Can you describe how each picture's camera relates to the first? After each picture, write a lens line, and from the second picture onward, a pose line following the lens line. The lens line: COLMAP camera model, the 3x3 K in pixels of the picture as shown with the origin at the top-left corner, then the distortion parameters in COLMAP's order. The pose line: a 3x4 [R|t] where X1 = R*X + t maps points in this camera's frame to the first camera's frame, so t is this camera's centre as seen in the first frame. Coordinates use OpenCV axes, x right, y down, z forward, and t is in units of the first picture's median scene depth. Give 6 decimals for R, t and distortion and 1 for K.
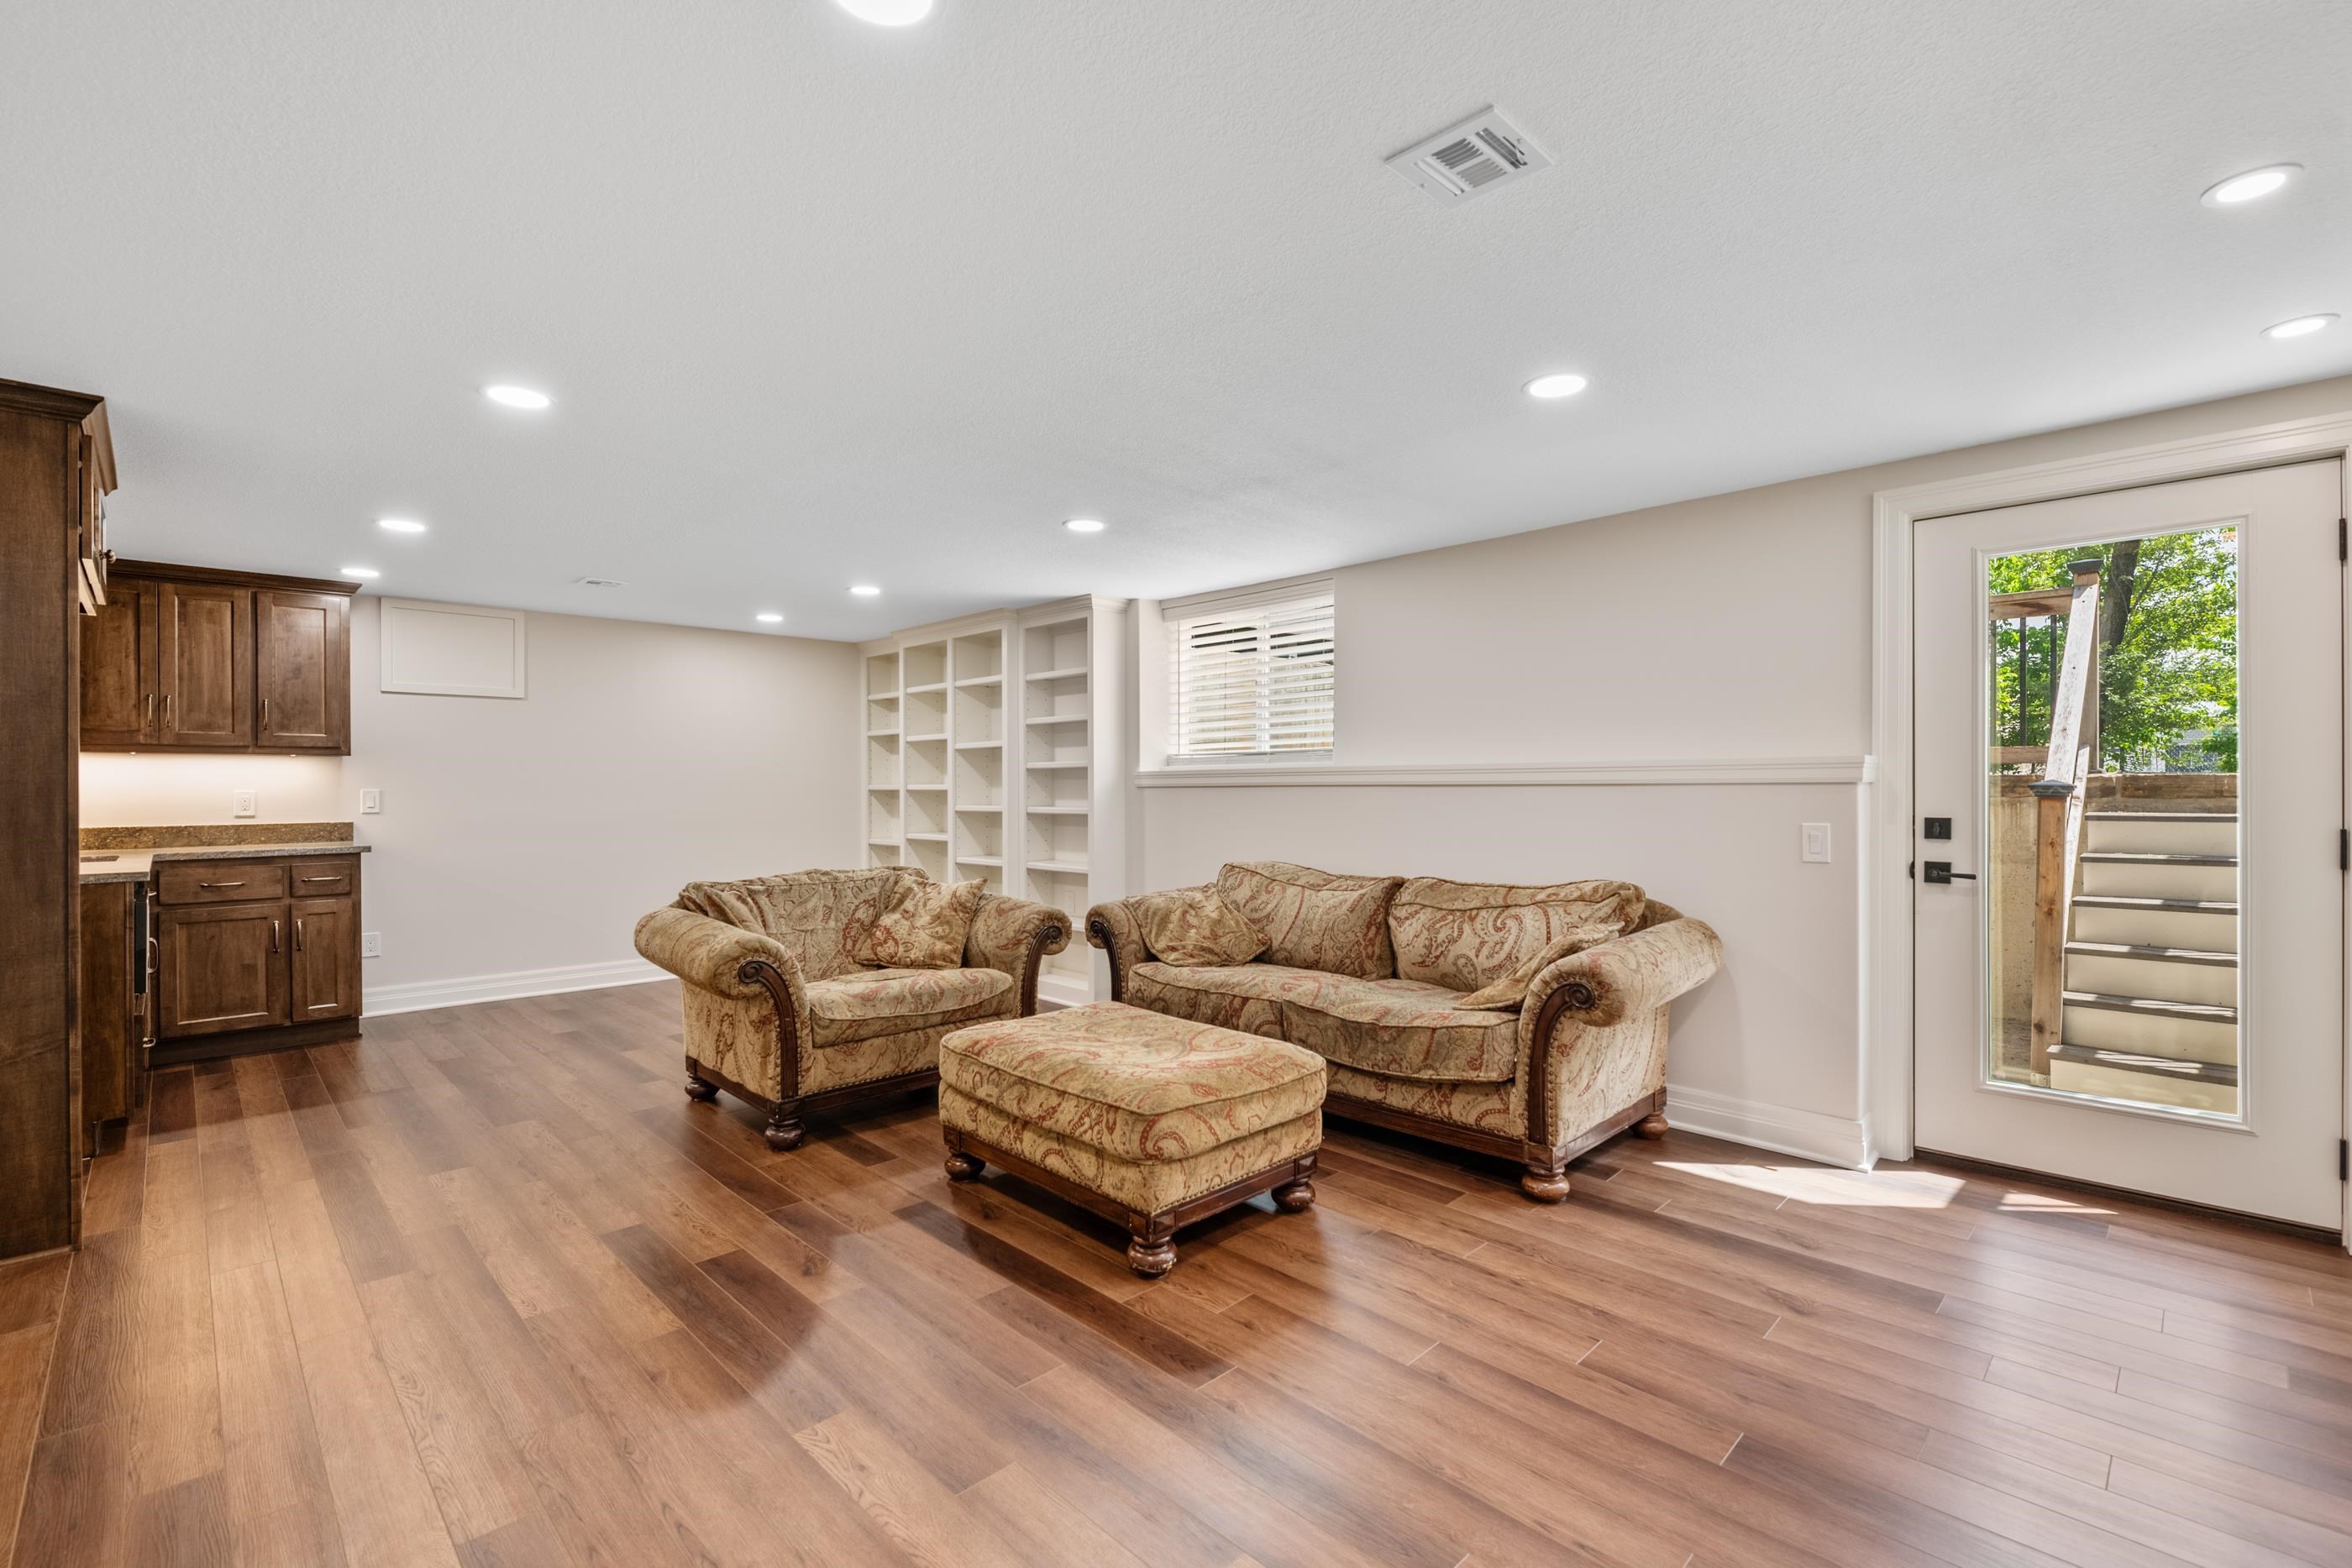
lens RADIAL K [[1051.7, 0, 1171.3], [0, 1051.7, 790.0], [0, 0, 1]] dist [0.006535, -0.000842]
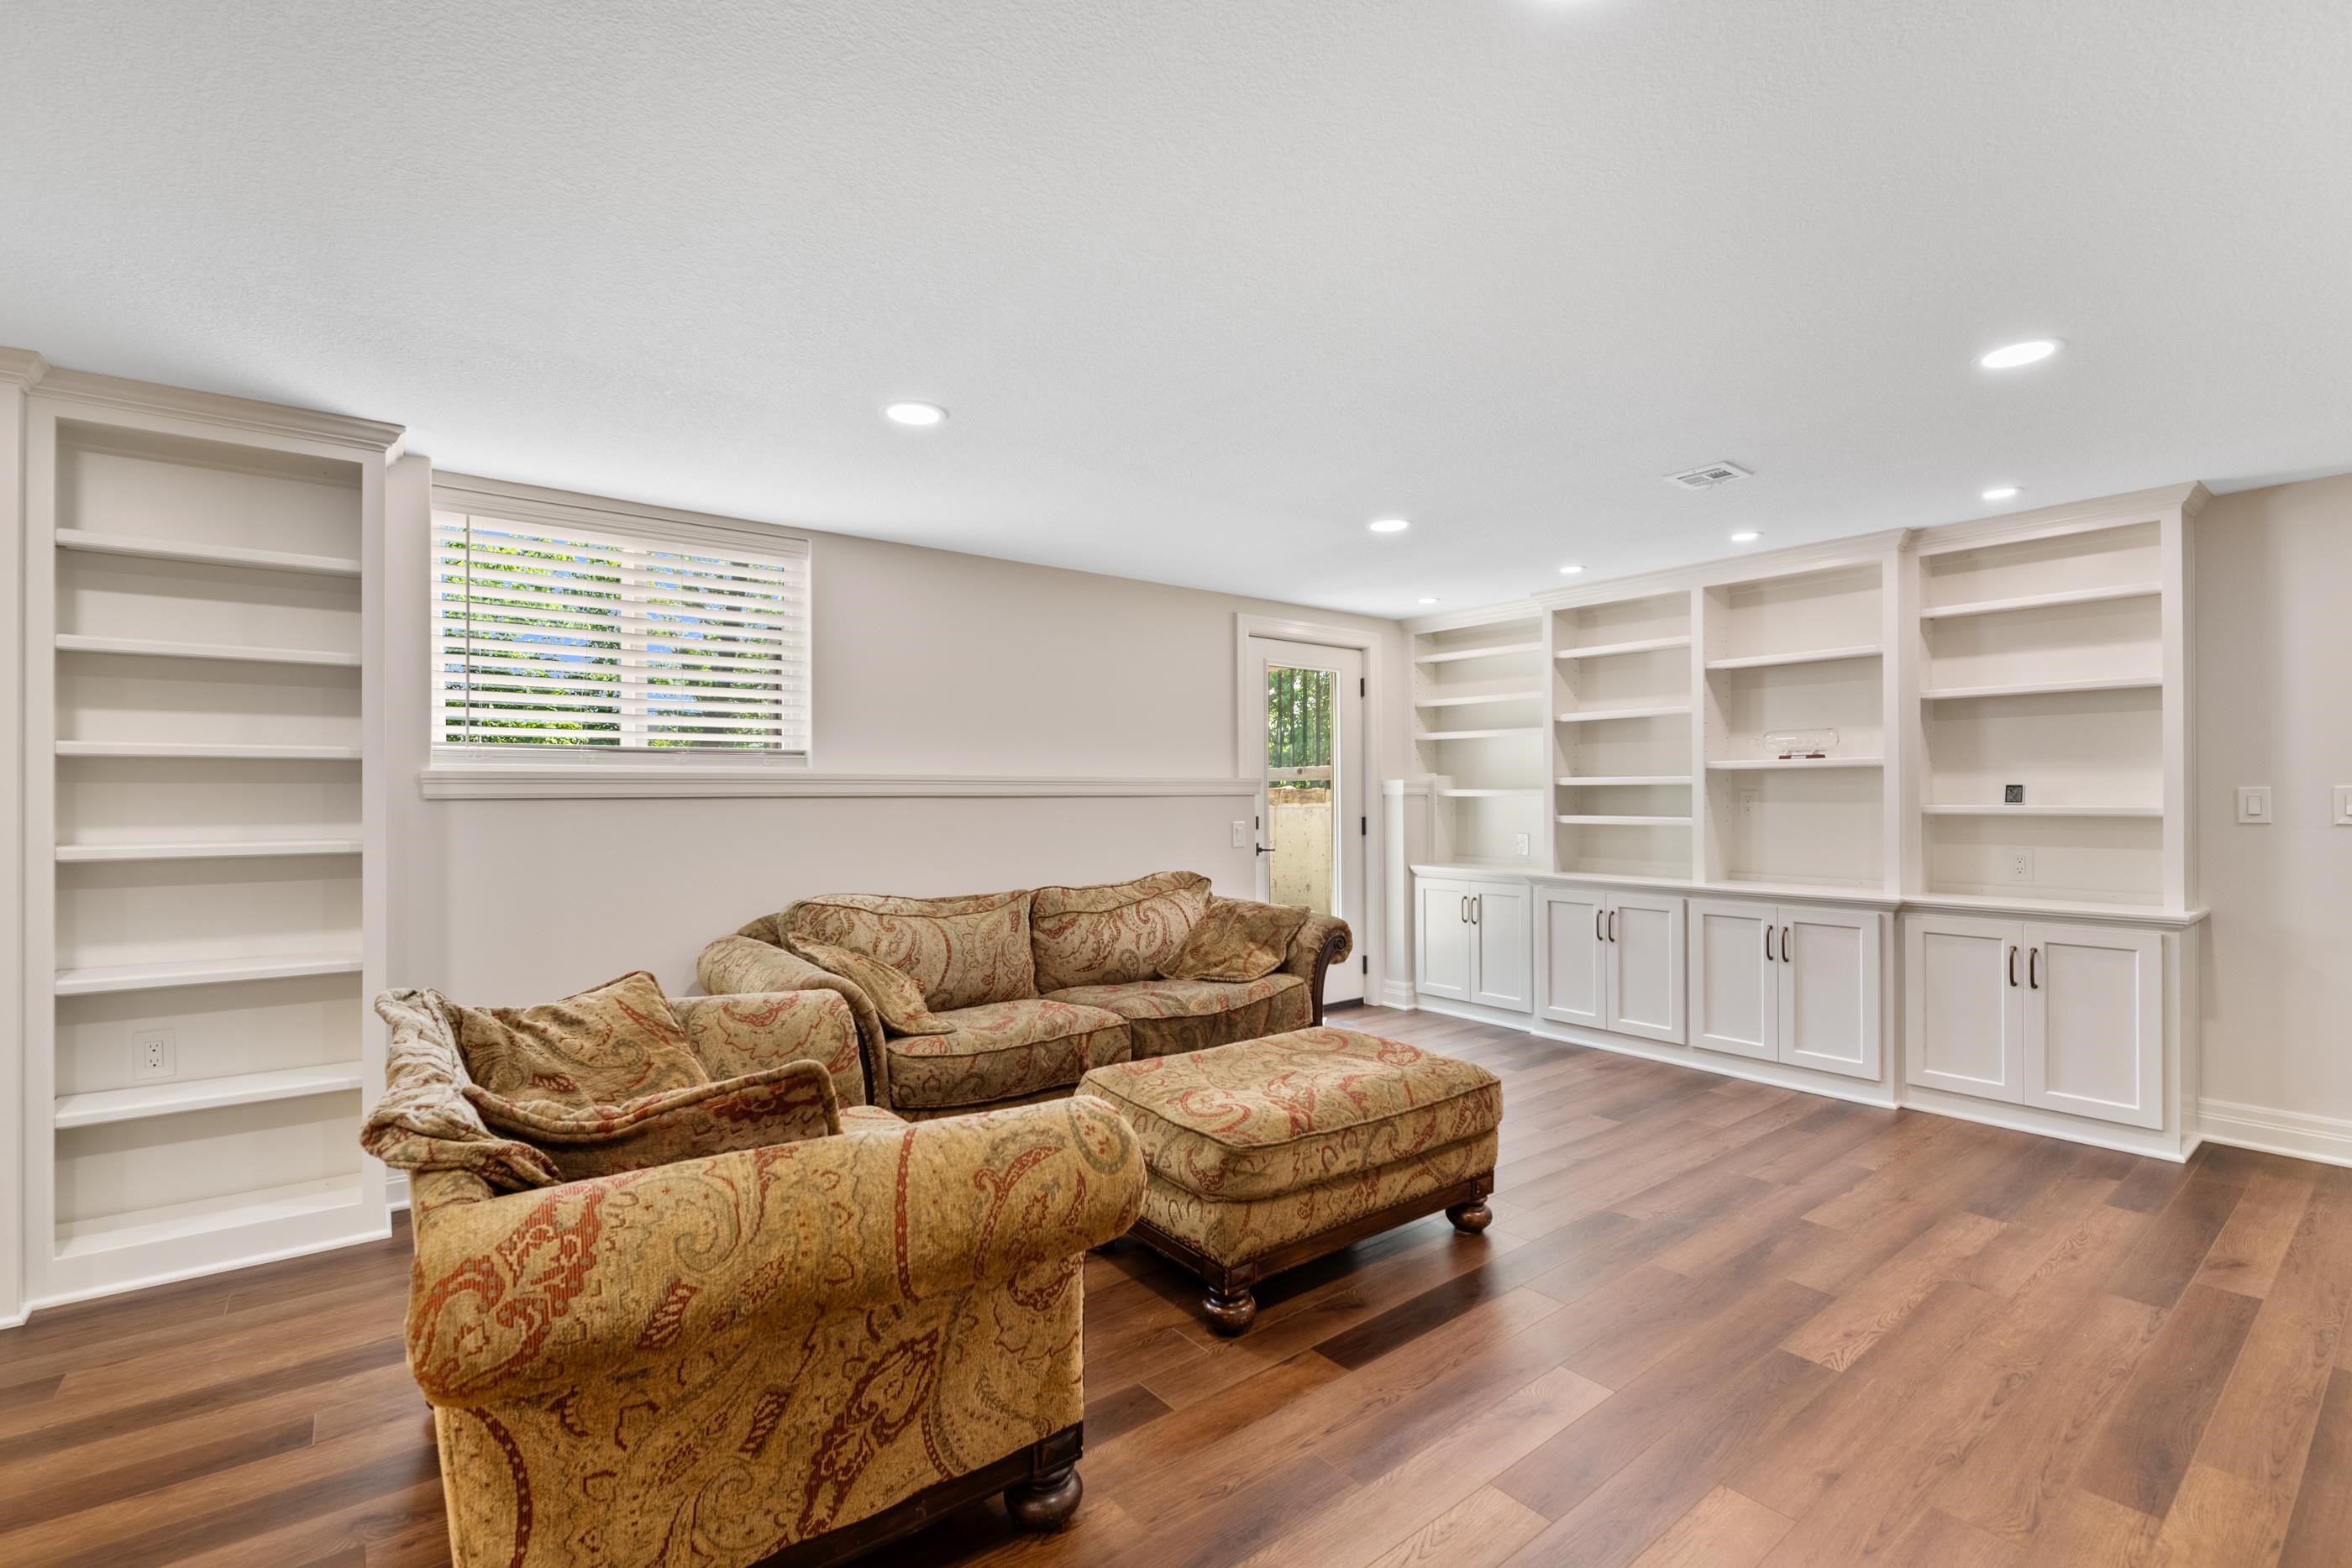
lens RADIAL K [[1051.7, 0, 1177.9], [0, 1051.7, 786.0], [0, 0, 1]] dist [0.006535, -0.000842]
pose [[0.100319, 0.011080, 0.994894, -0.825520], [0.004491, 0.999923, -0.011588, -0.002333], [-0.994945, 0.005631, 0.100262, 0.841533]]
